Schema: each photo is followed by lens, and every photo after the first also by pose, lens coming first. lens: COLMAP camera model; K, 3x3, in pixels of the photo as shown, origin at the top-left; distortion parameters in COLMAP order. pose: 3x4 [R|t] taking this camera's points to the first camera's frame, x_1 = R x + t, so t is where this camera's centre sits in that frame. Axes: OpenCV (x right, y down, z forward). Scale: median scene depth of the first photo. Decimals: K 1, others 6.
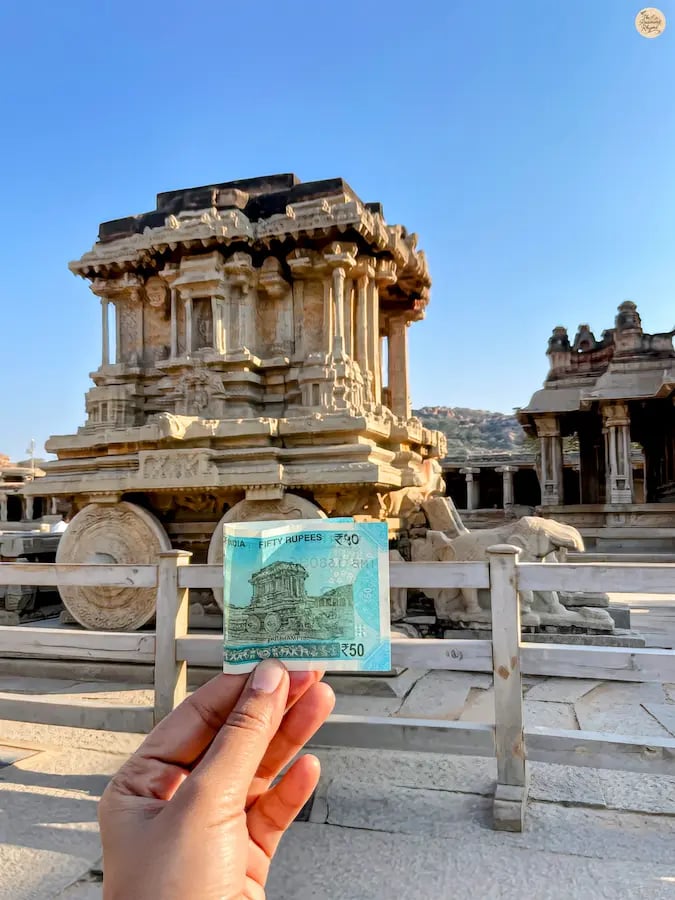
lens RADIAL K [[670.1, 0, 335.6], [0, 670.1, 456.3], [0, 0, 1]] dist [0.026971, -0.023799]
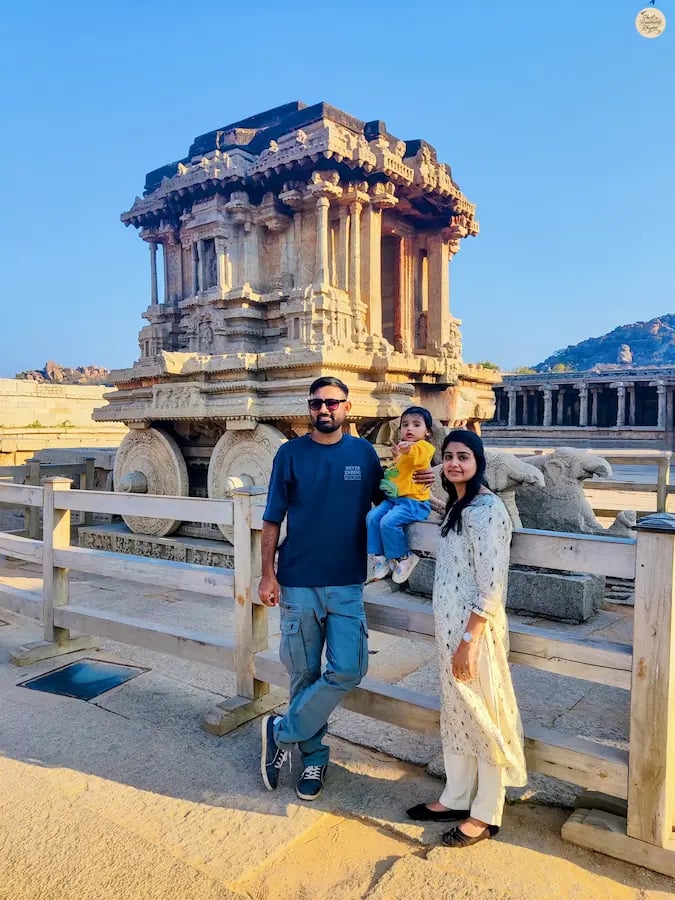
lens RADIAL K [[670.1, 0, 330.6], [0, 670.1, 453.3], [0, 0, 1]] dist [0.026971, -0.023799]
pose [[0.938661, 0.026765, -0.343801, 0.365658], [0.015871, 0.992574, 0.120605, -0.023187], [0.344476, -0.118664, 0.931265, 0.026539]]
